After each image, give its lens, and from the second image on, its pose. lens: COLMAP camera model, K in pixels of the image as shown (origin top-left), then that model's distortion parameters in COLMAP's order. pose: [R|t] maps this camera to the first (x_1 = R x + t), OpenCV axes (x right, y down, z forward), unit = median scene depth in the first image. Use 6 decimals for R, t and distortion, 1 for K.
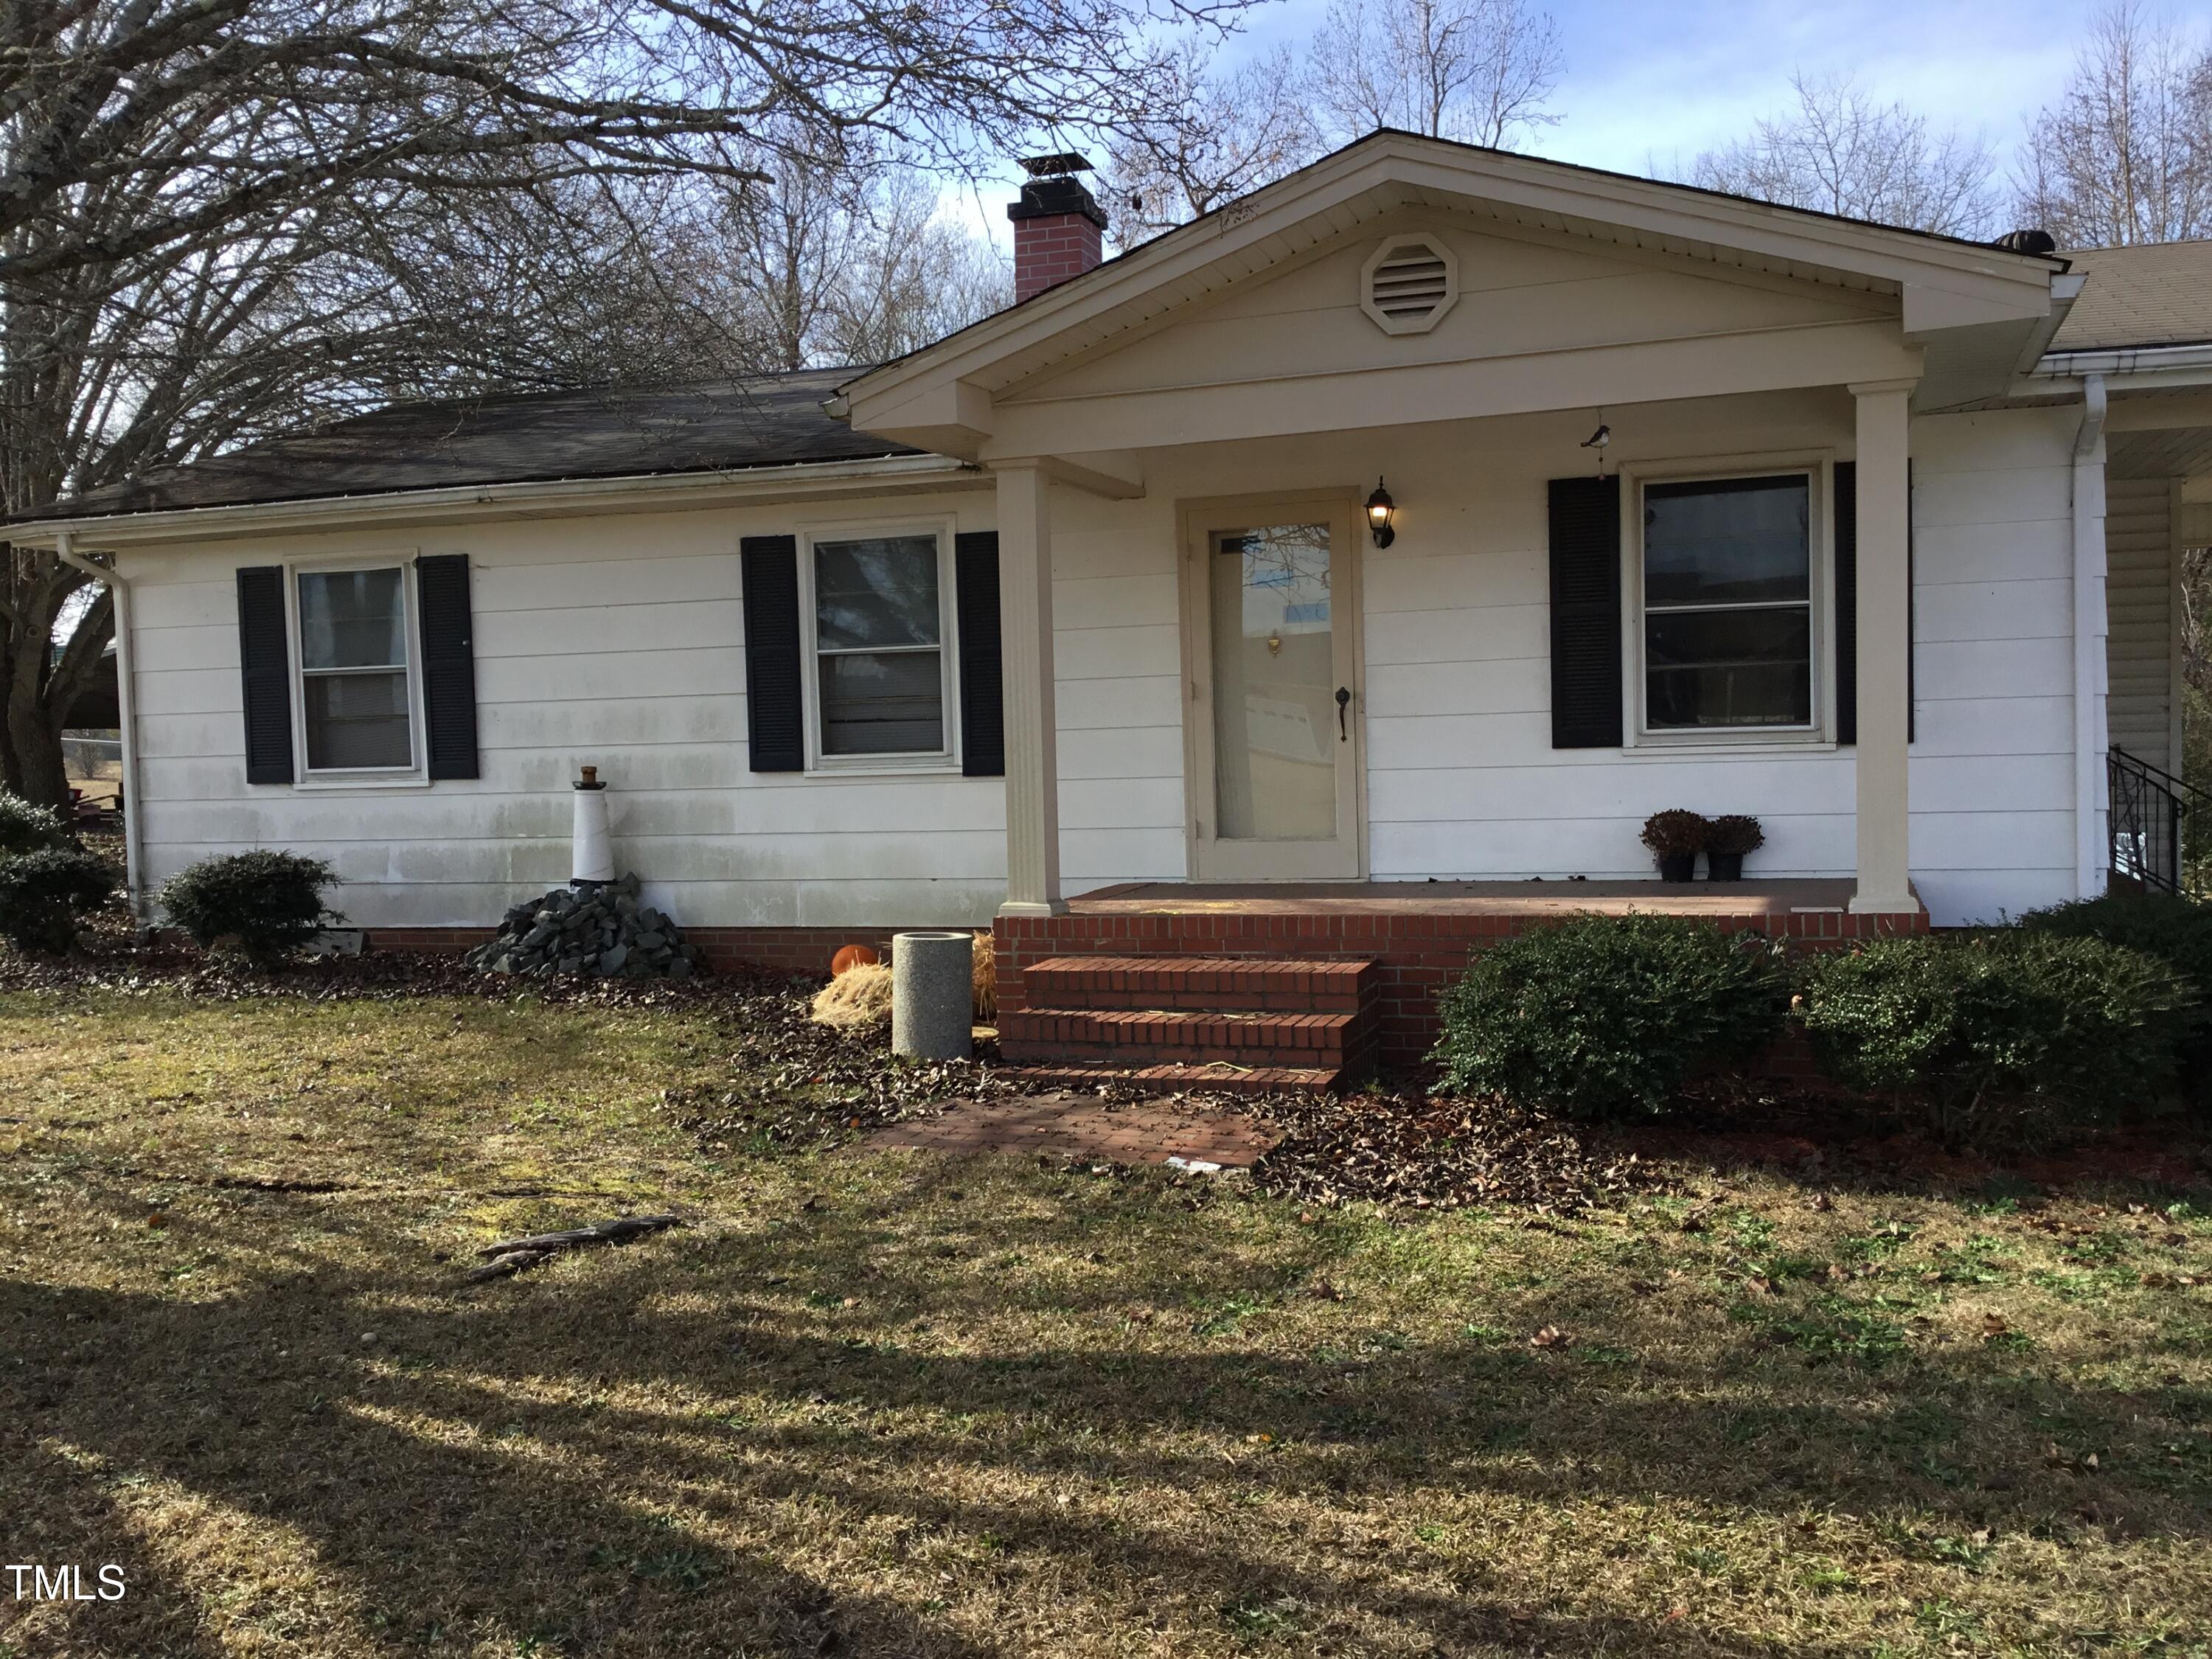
lens RADIAL K [[1972.8, 0, 1106.0], [0, 1972.8, 829.5], [0, 0, 1]] dist [0.084894, -0.217464]
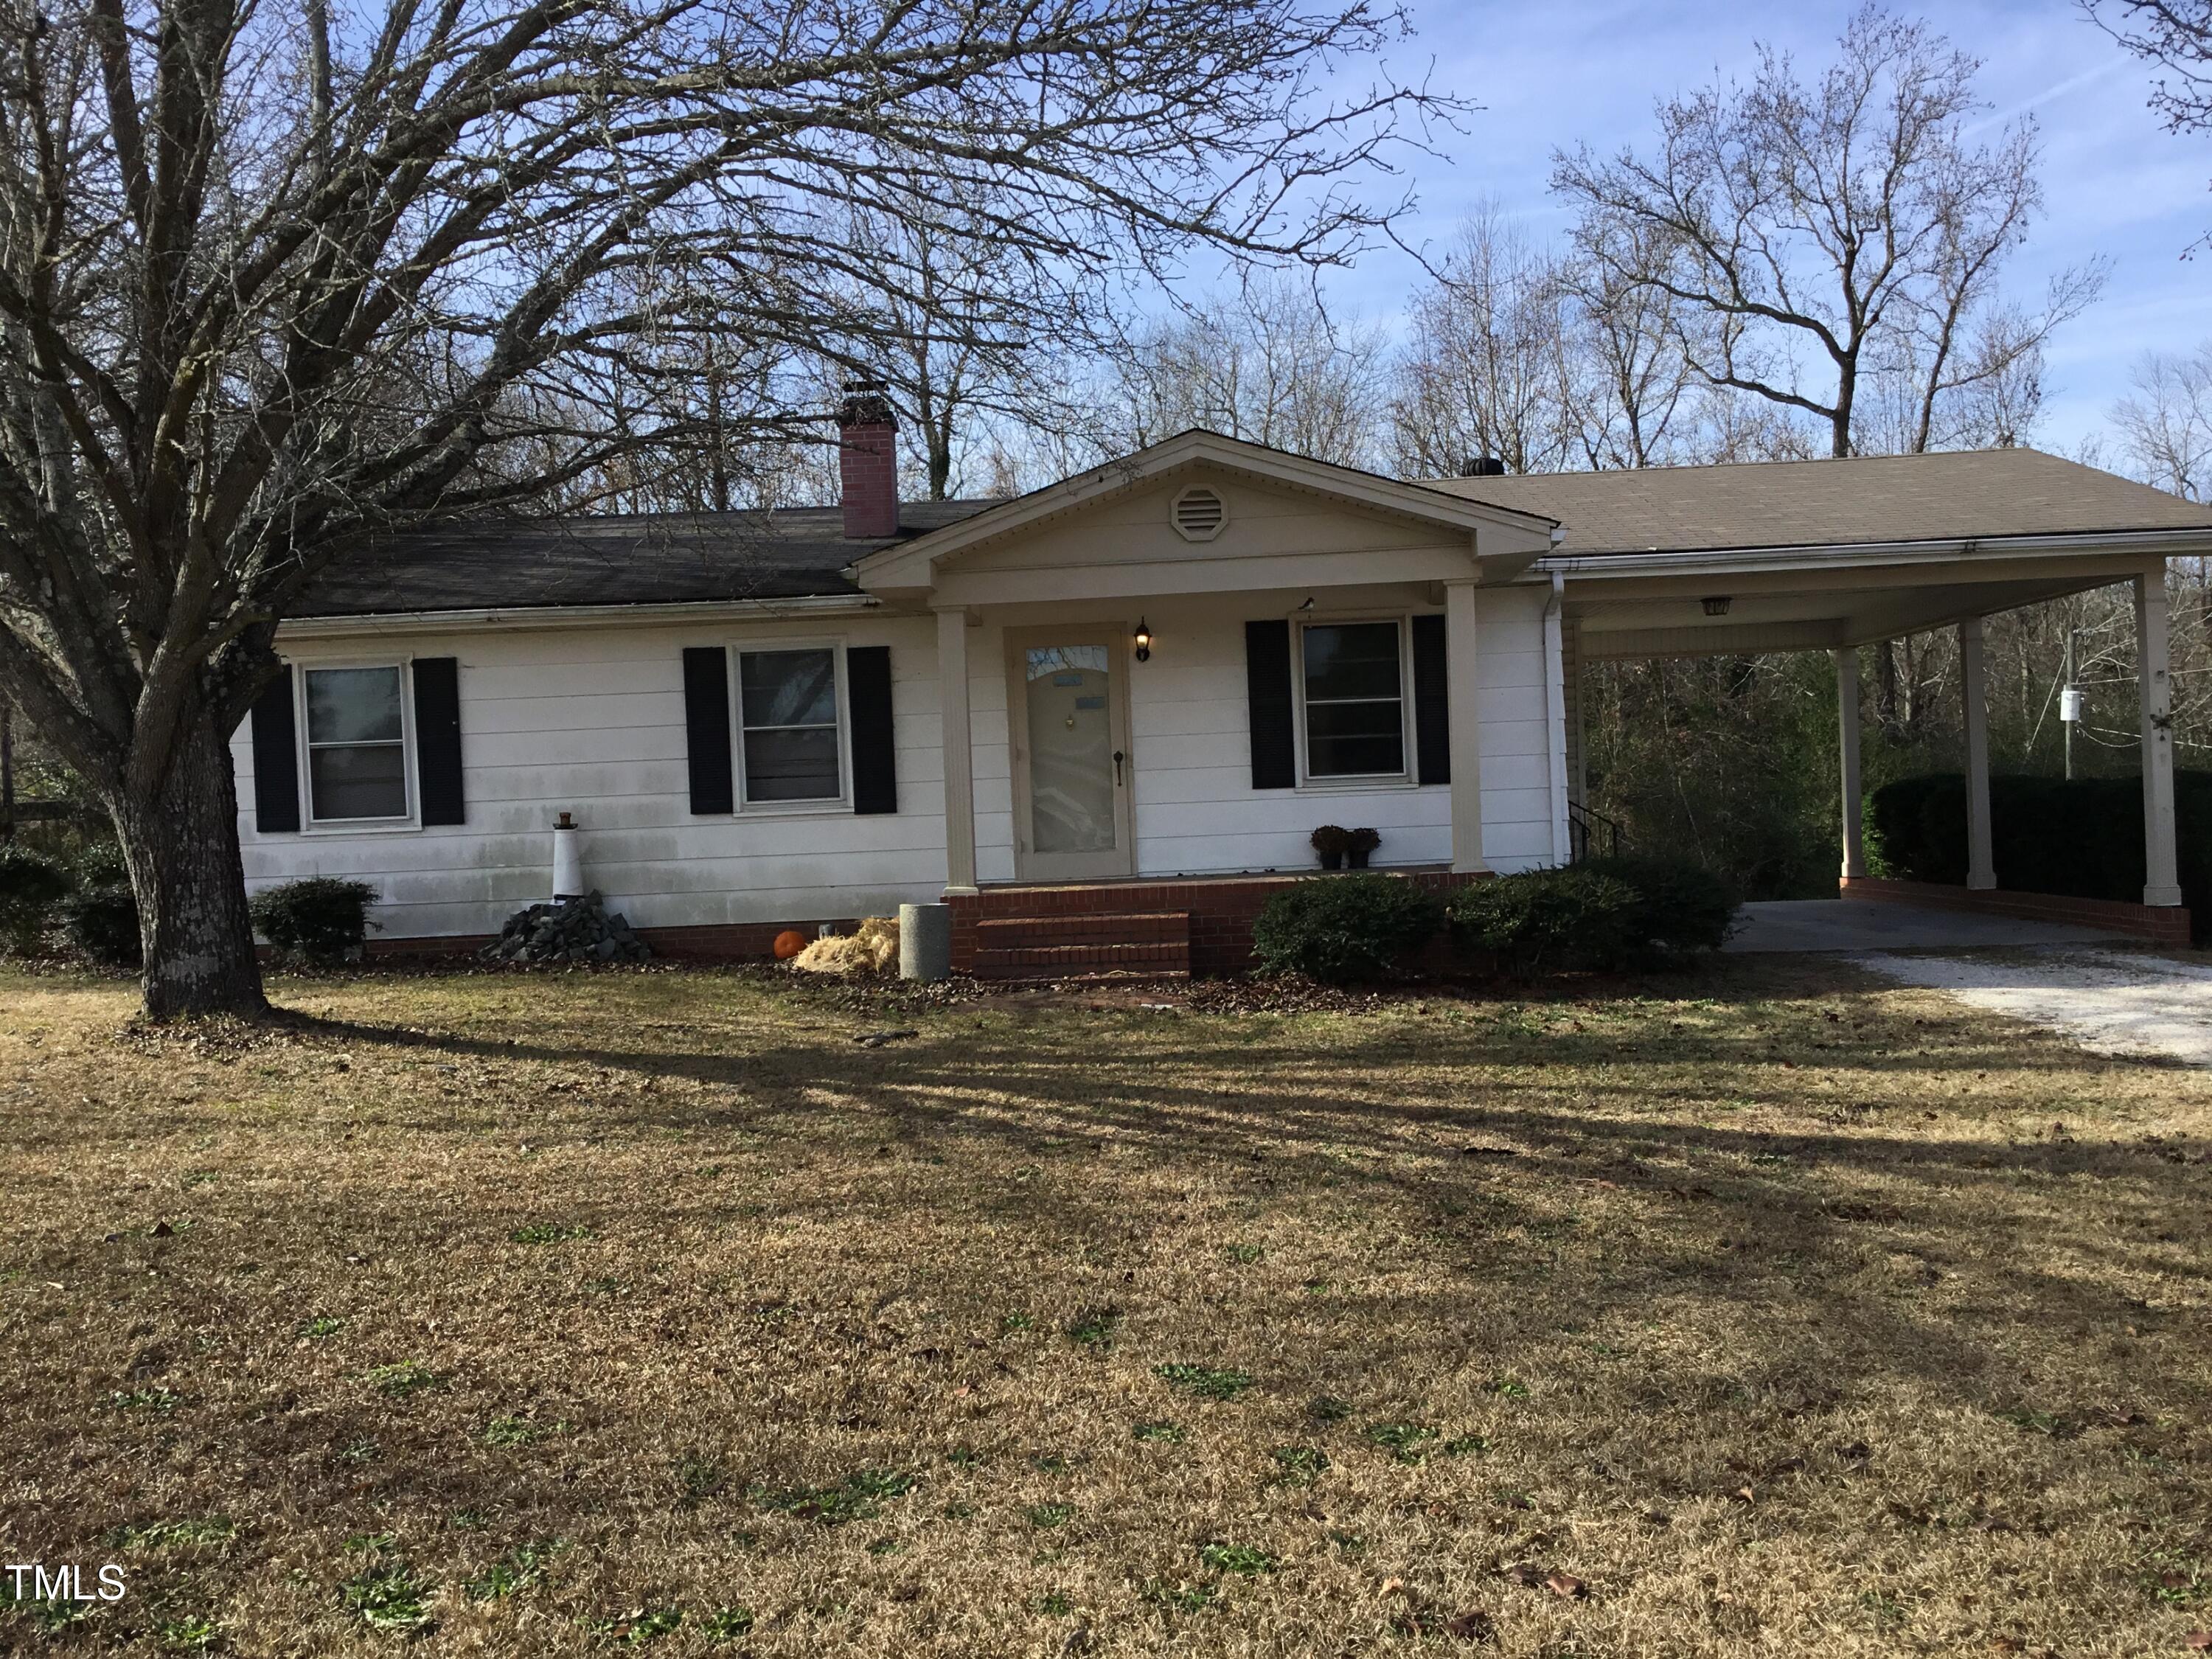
lens RADIAL K [[2004.9, 0, 1106.0], [0, 2004.9, 829.5], [0, 0, 1]] dist [0.000637, -0.001033]
pose [[0.958421, -0.013754, 0.285025, -0.324690], [0.026039, 0.998886, -0.039355, 0.048338], [-0.284166, 0.045141, 0.957712, -0.474167]]
